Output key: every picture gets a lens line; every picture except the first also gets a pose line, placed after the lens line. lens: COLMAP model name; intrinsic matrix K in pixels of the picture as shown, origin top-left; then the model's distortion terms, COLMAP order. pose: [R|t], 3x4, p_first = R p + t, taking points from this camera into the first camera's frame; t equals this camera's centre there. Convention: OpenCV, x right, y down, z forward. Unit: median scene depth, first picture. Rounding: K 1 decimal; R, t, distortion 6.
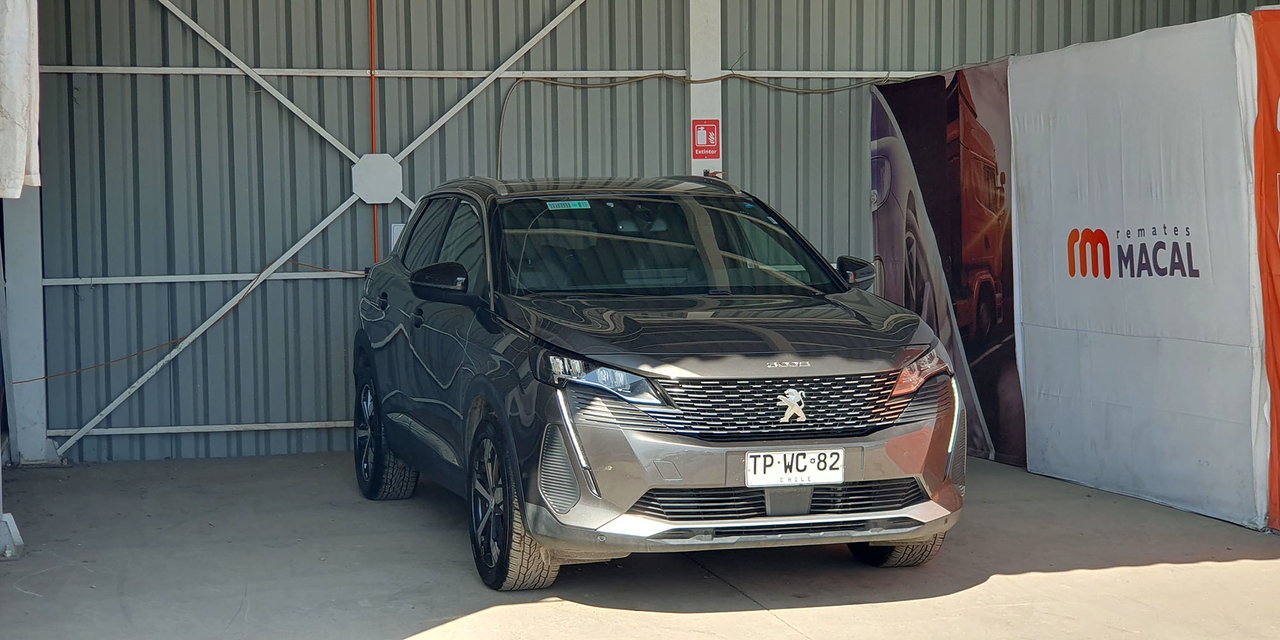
lens RADIAL K [[2042.5, 0, 640.0], [0, 2042.5, 320.0], [0, 0, 1]] dist [0.297432, -2.002832]
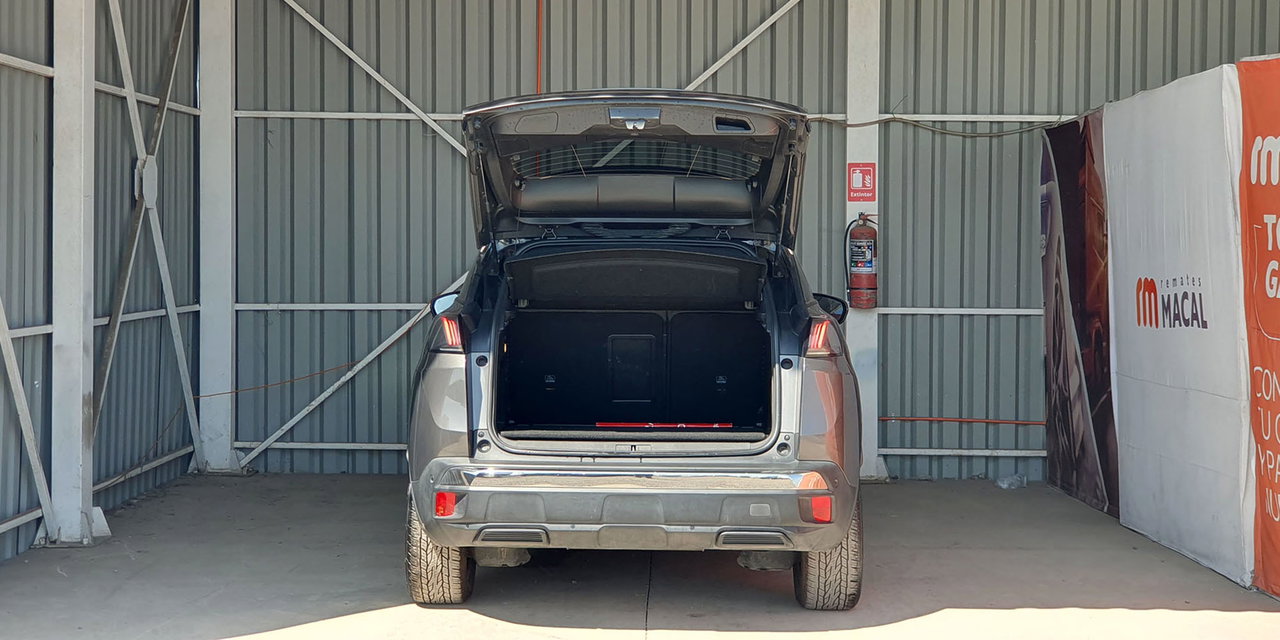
lens RADIAL K [[2145.9, 0, 615.3], [0, 2145.9, 288.6], [0, 0, 1]] dist [0.324715, -2.245369]
pose [[0.964580, 0.023165, -0.262772, 0.205096], [-0.032414, 0.998996, -0.030917, 0.001128], [0.261792, 0.038339, 0.964362, -0.057792]]
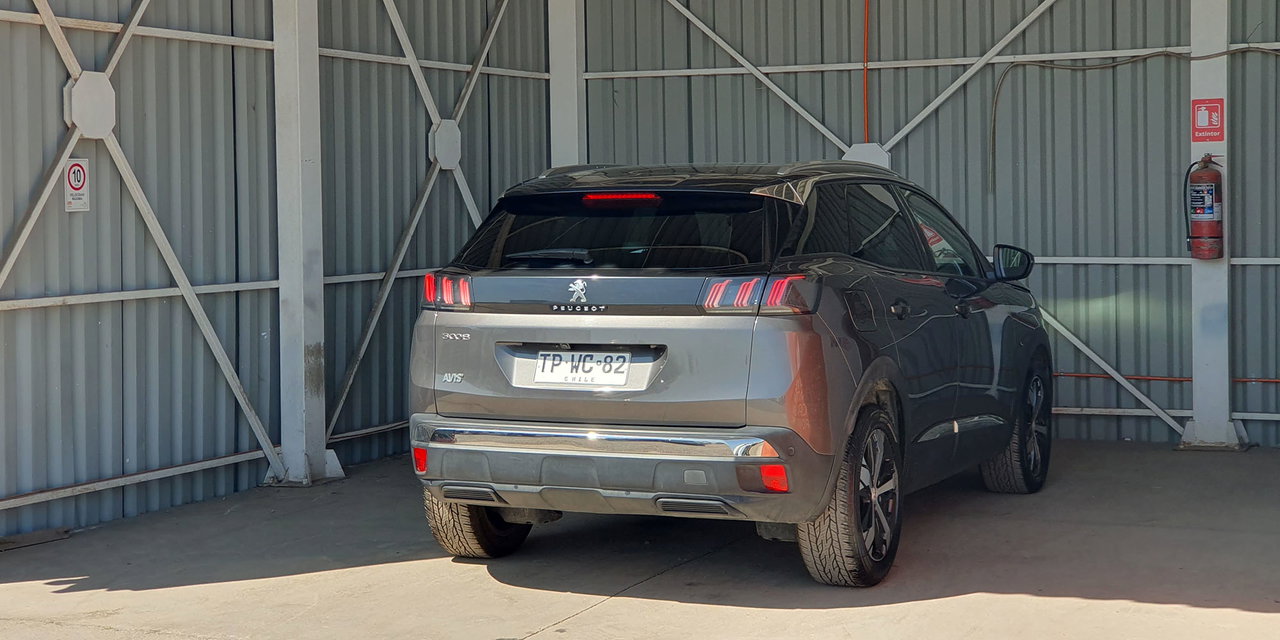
lens RADIAL K [[2061.7, 0, 586.9], [0, 2061.7, 301.7], [0, 0, 1]] dist [0.177174, -0.845485]
pose [[0.778289, 0.032577, -0.627061, 0.422300], [-0.032065, 0.999412, 0.012123, -0.009819], [0.627087, 0.010671, 0.778876, 0.105803]]
